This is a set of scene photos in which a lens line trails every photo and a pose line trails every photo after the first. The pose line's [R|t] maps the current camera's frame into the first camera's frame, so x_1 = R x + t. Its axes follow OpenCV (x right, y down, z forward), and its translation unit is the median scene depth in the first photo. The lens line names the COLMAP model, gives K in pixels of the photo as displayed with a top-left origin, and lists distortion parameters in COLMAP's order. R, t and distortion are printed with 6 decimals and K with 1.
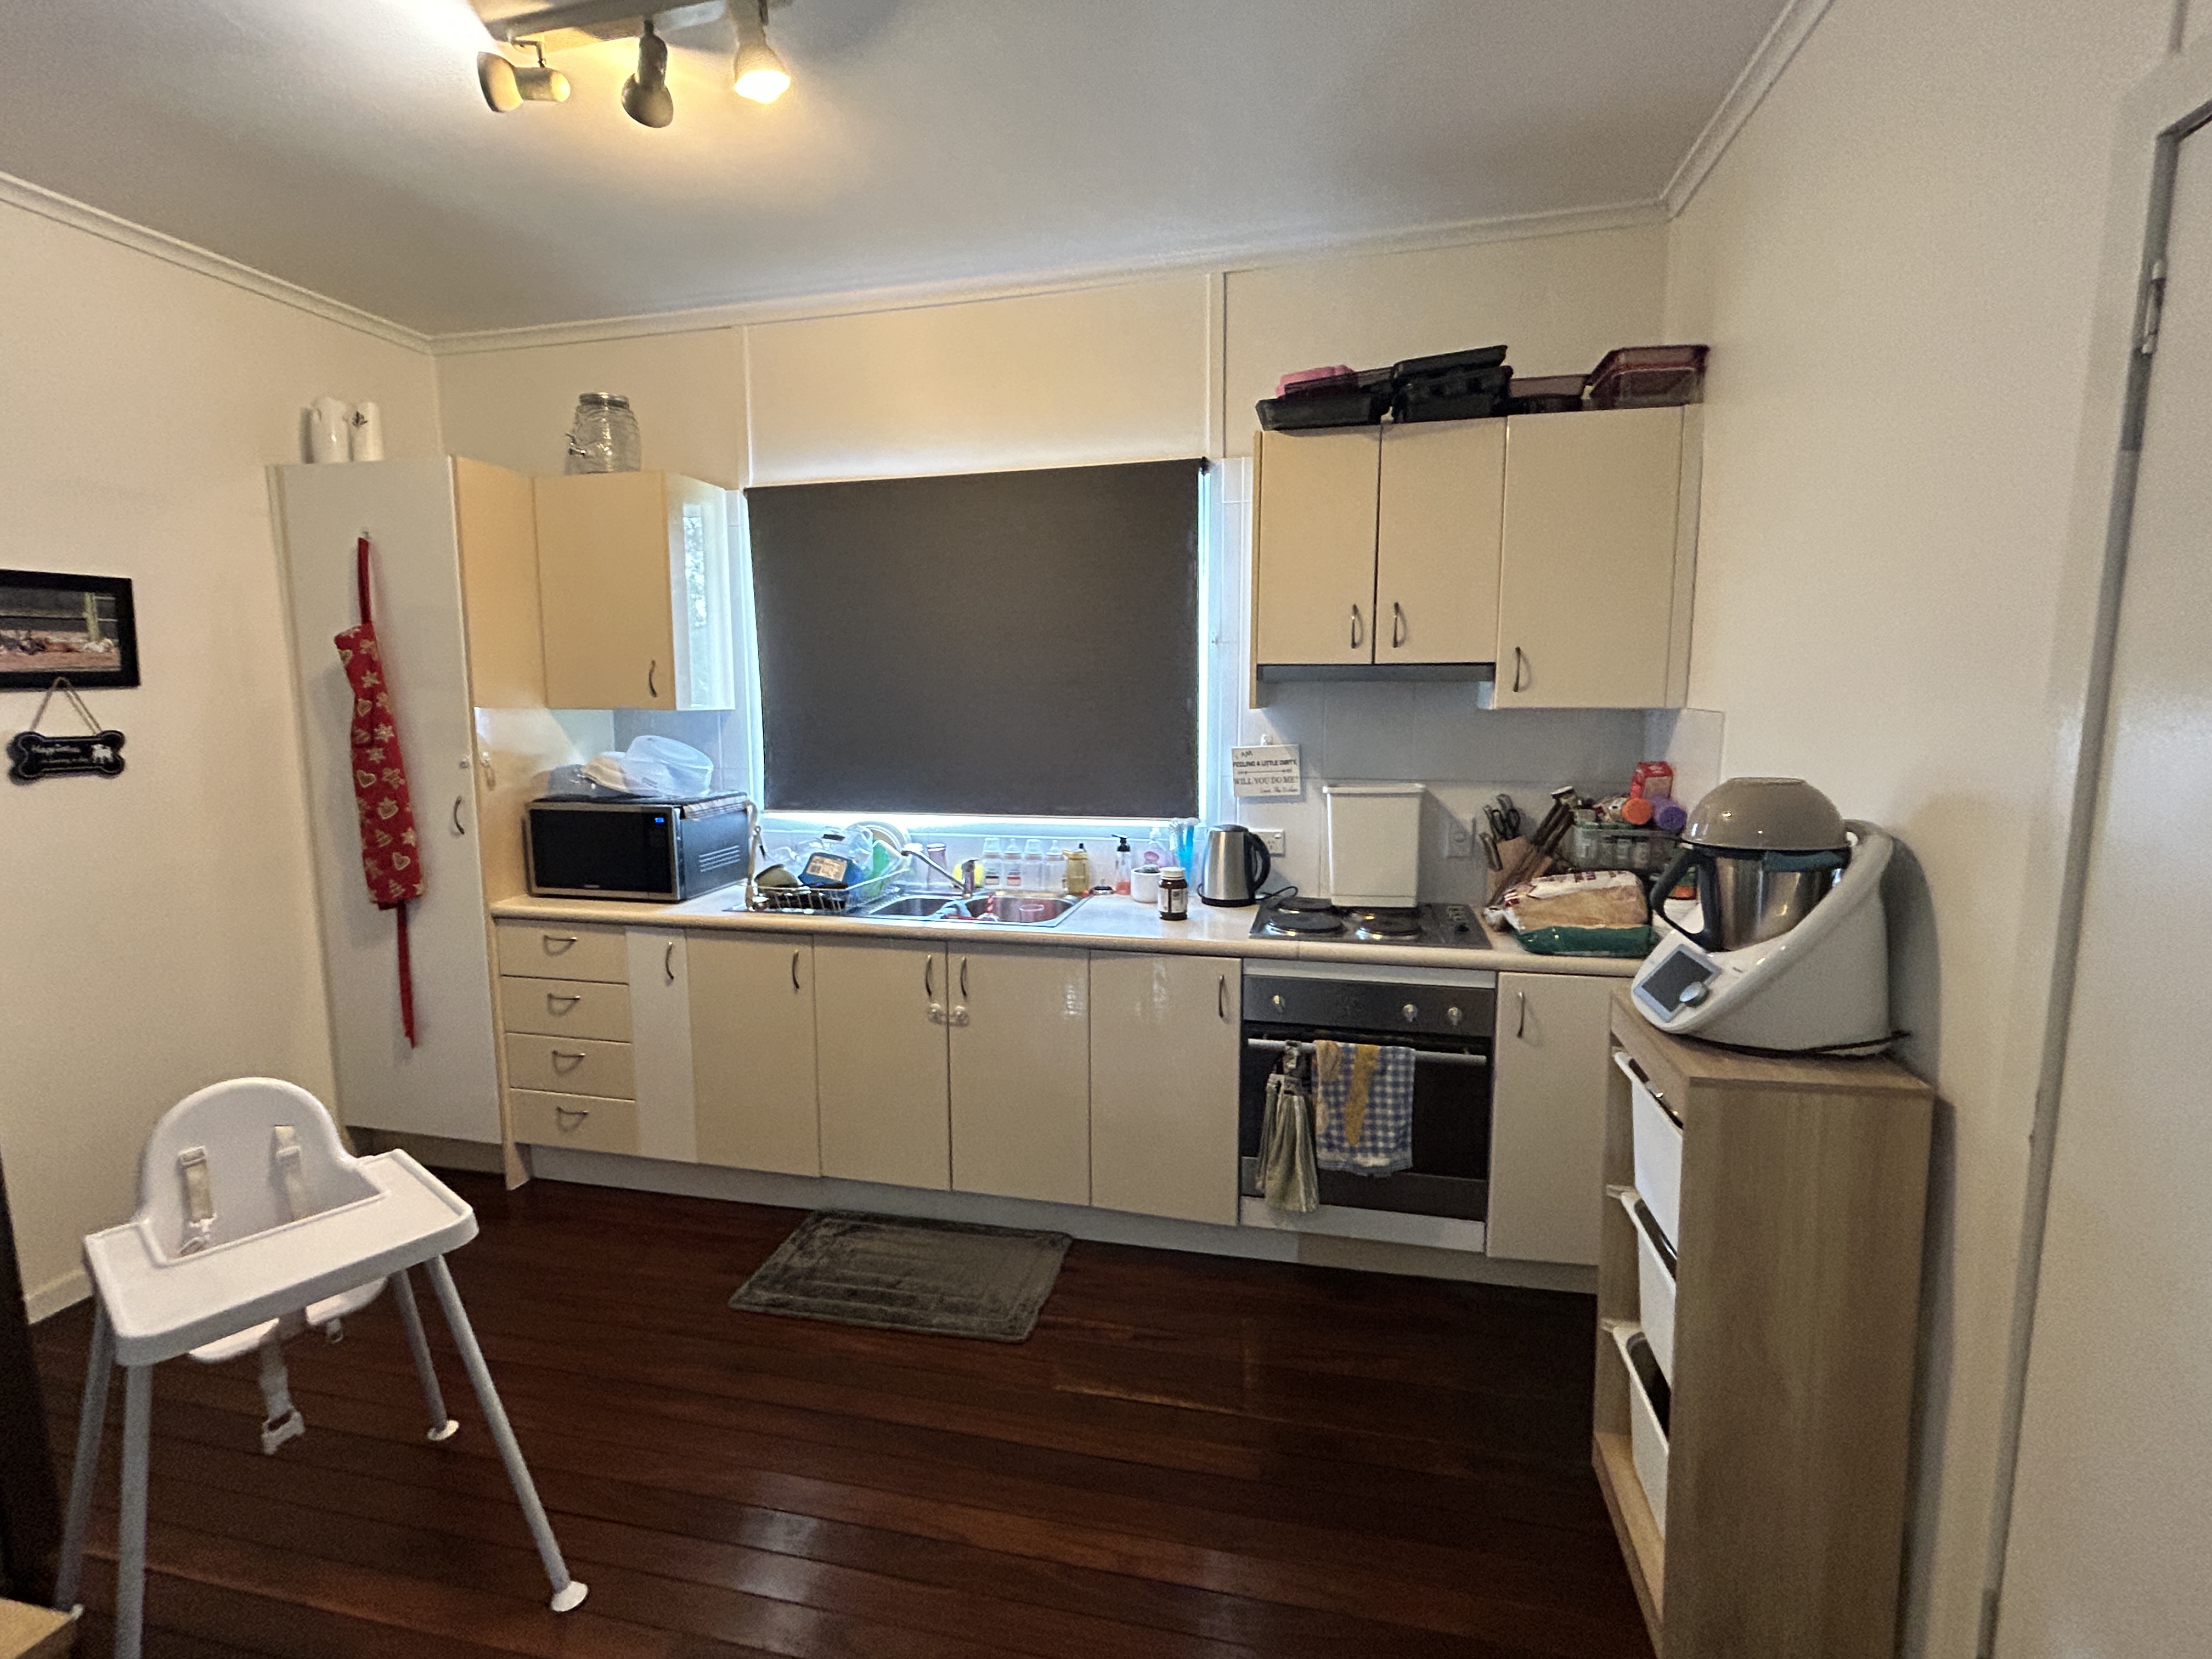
lens RADIAL K [[1022.8, 0, 1095.6], [0, 1022.8, 826.0], [0, 0, 1]] dist [0.000463, 0.001931]
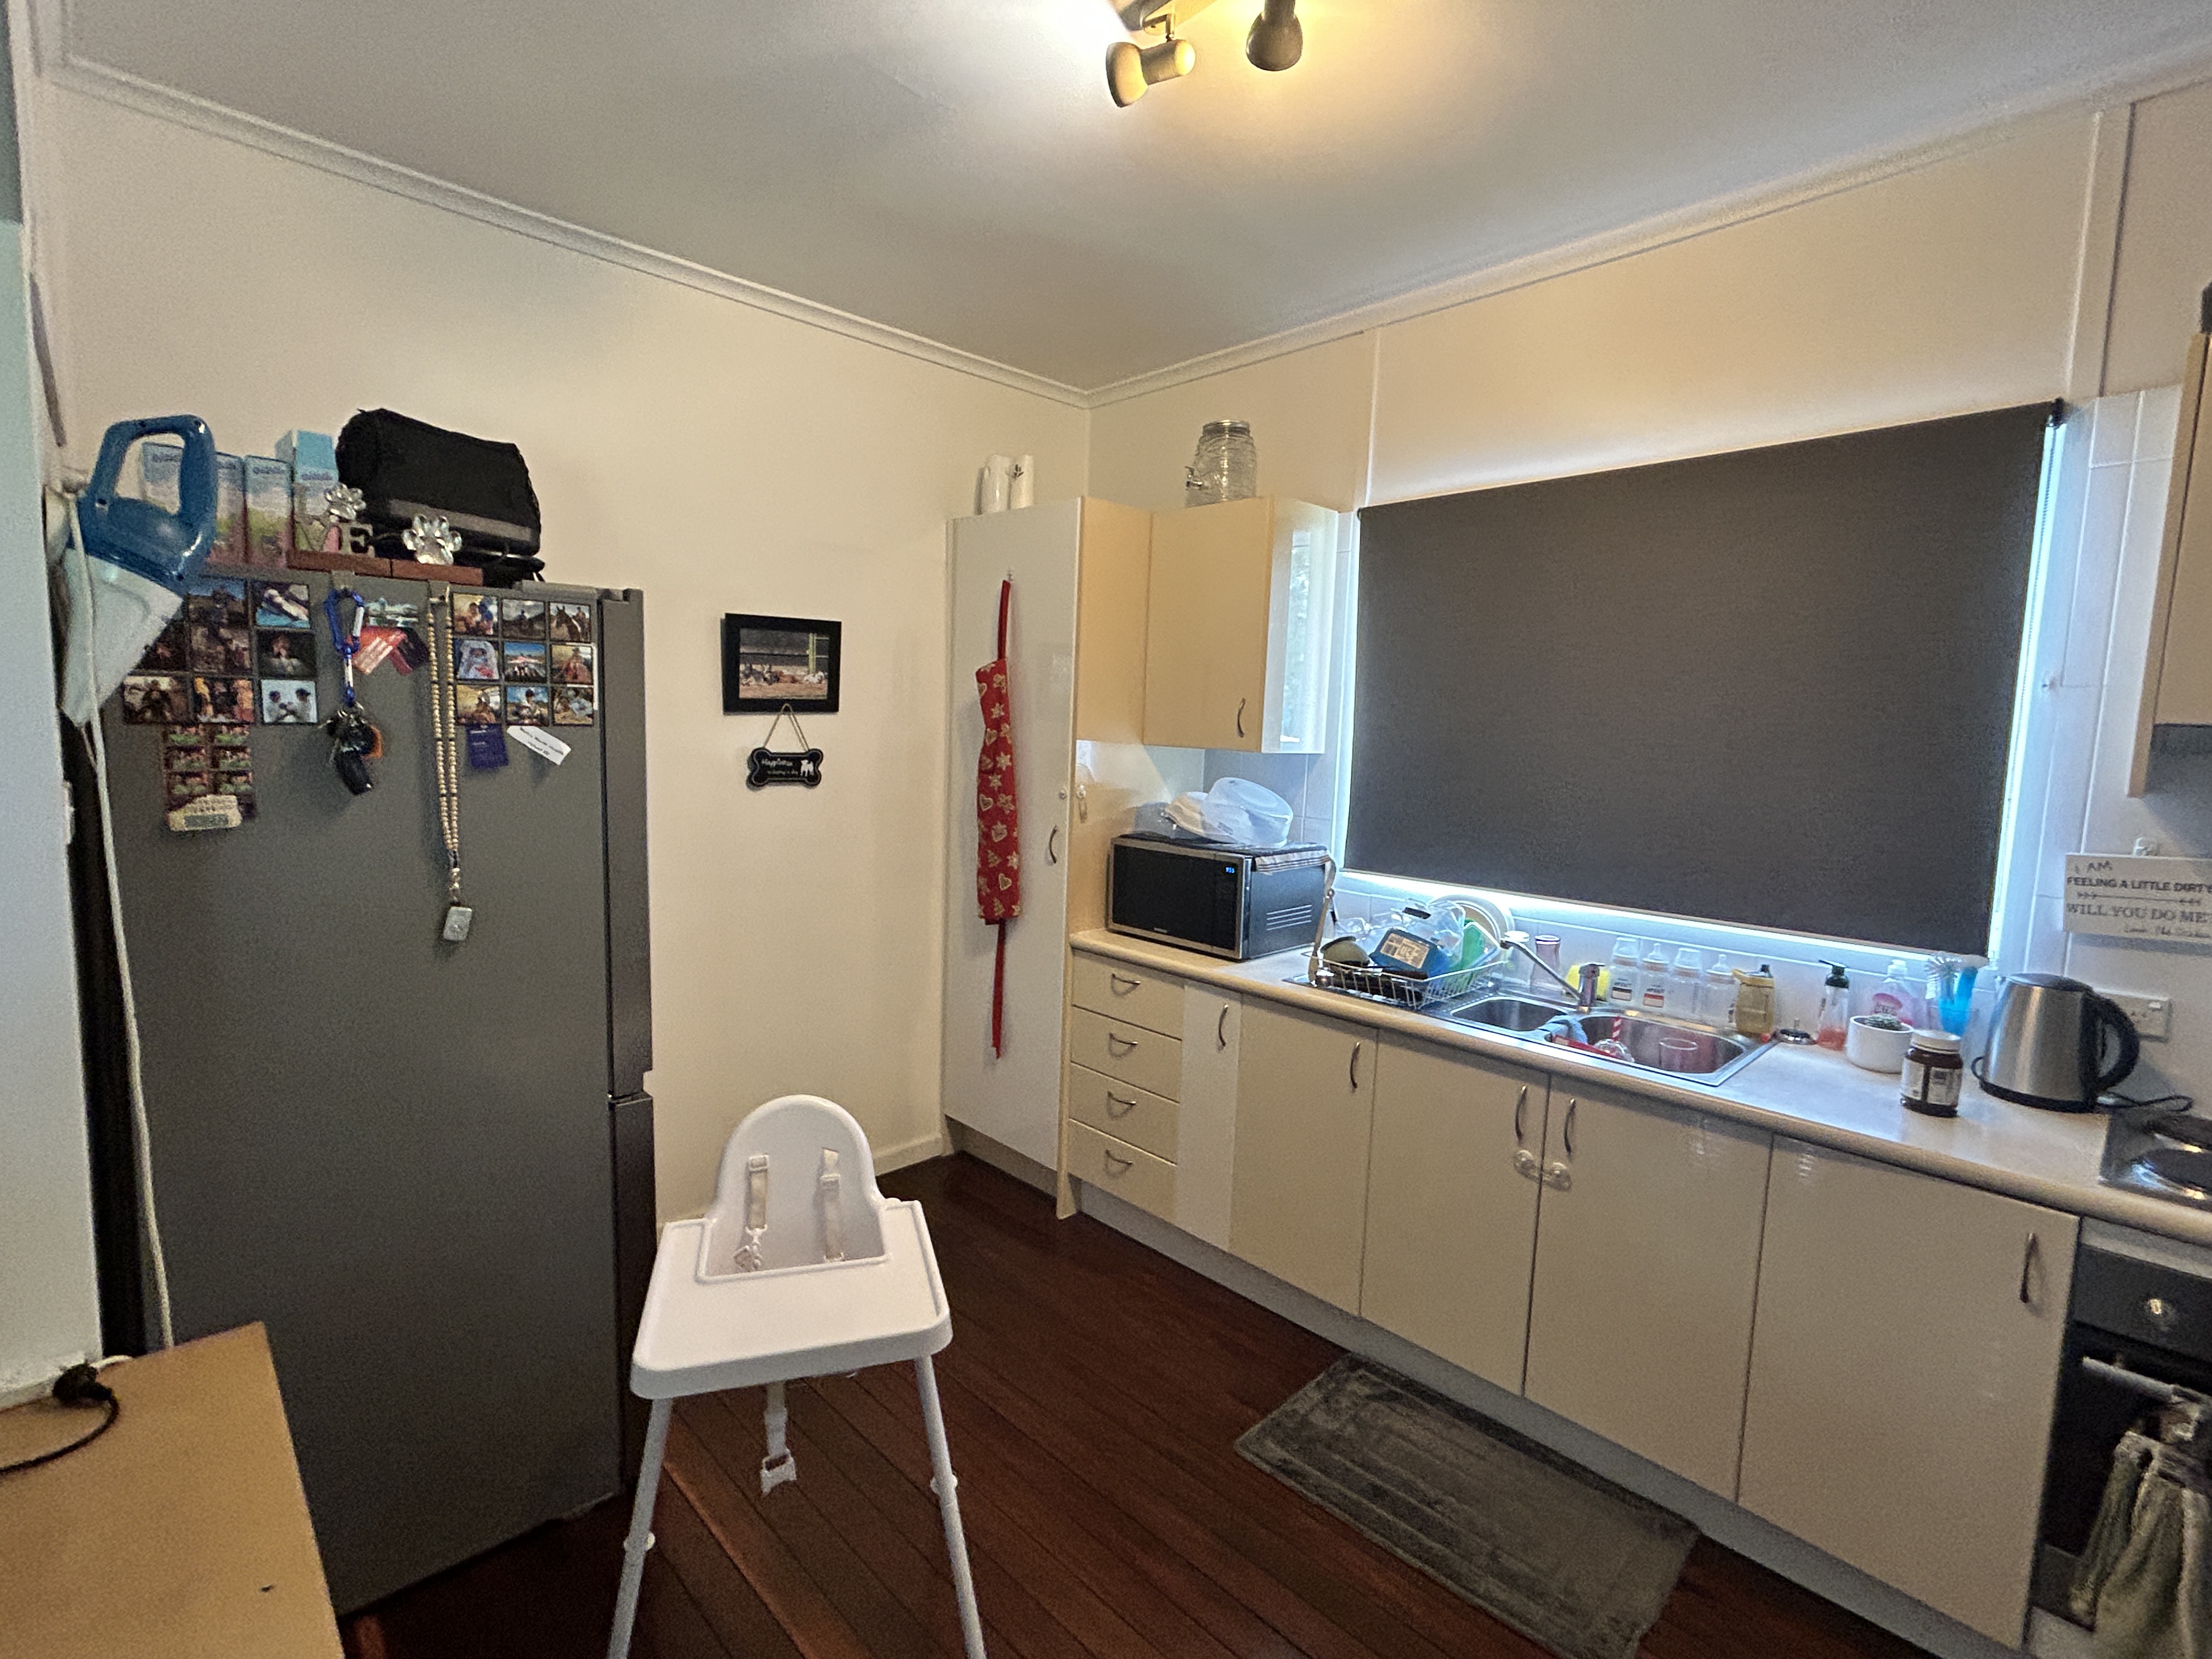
lens RADIAL K [[1025.6, 0, 1108.5], [0, 1025.6, 826.0], [0, 0, 1]] dist [0.000427, 0.000842]
pose [[0.842167, 0.085750, -0.532355, -0.029909], [-0.105111, 0.994442, -0.006100, -0.028981], [0.528873, 0.061093, 0.846499, 0.159507]]
